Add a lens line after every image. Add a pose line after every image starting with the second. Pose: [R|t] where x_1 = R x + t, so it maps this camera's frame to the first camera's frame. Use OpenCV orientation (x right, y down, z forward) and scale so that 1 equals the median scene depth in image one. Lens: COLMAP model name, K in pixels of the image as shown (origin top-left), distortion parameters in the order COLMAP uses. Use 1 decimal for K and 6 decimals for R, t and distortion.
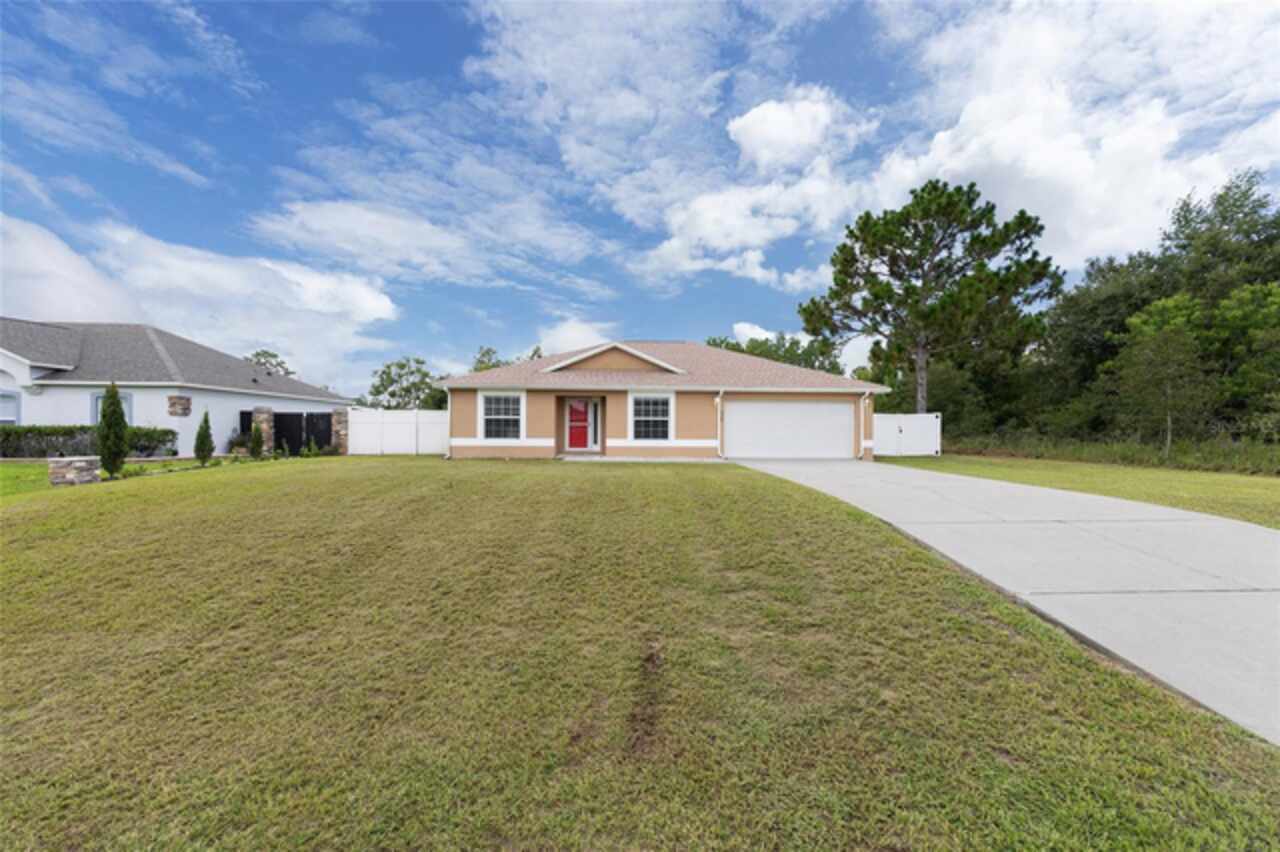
lens RADIAL K [[513.8, 0, 640.0], [0, 513.8, 426.0], [0, 0, 1]] dist [0.000896, 0.000228]
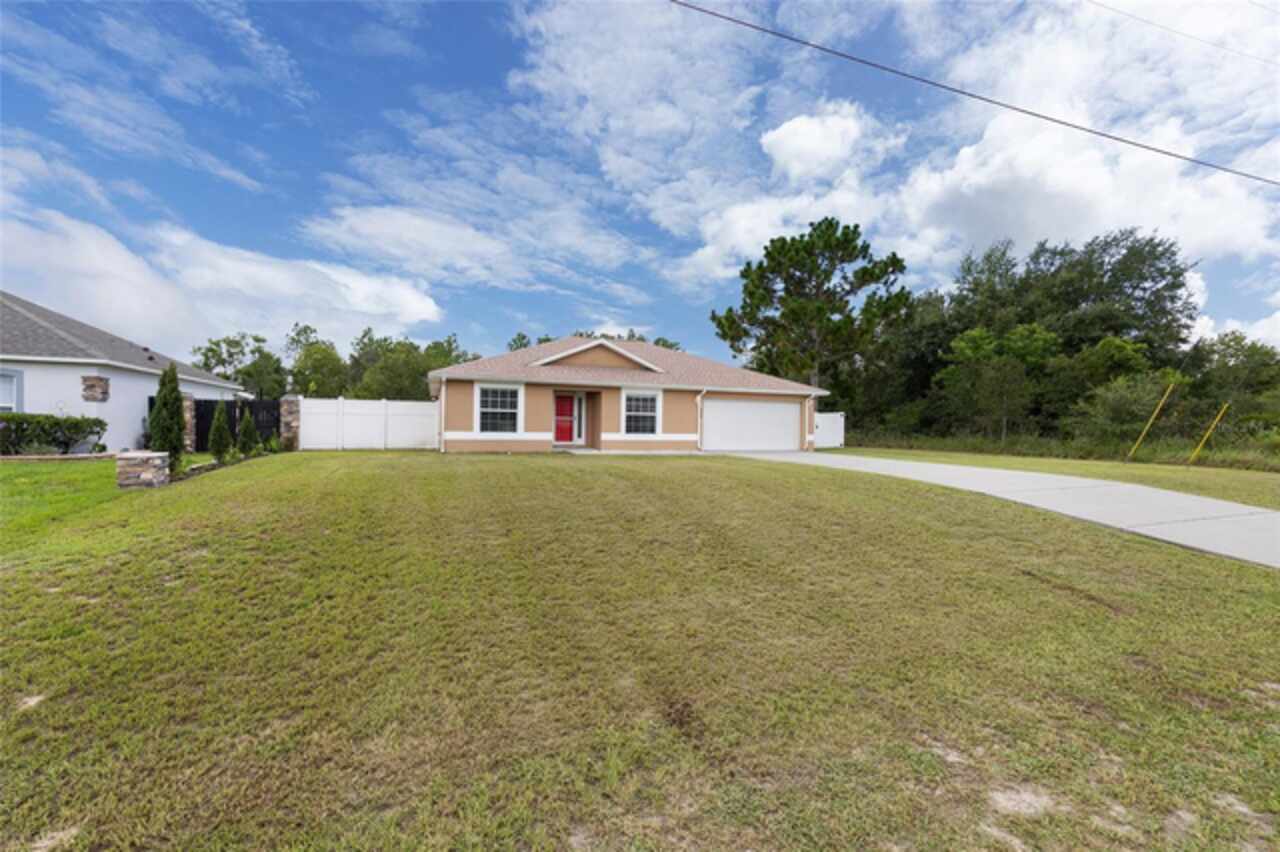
lens RADIAL K [[524.4, 0, 635.3], [0, 524.4, 424.2], [0, 0, 1]] dist [0.001101, -0.000028]
pose [[0.947780, 0.009161, 0.318792, -0.334810], [-0.012120, 0.999900, 0.007298, -0.001003], [-0.318693, -0.010781, 0.947797, -0.026061]]
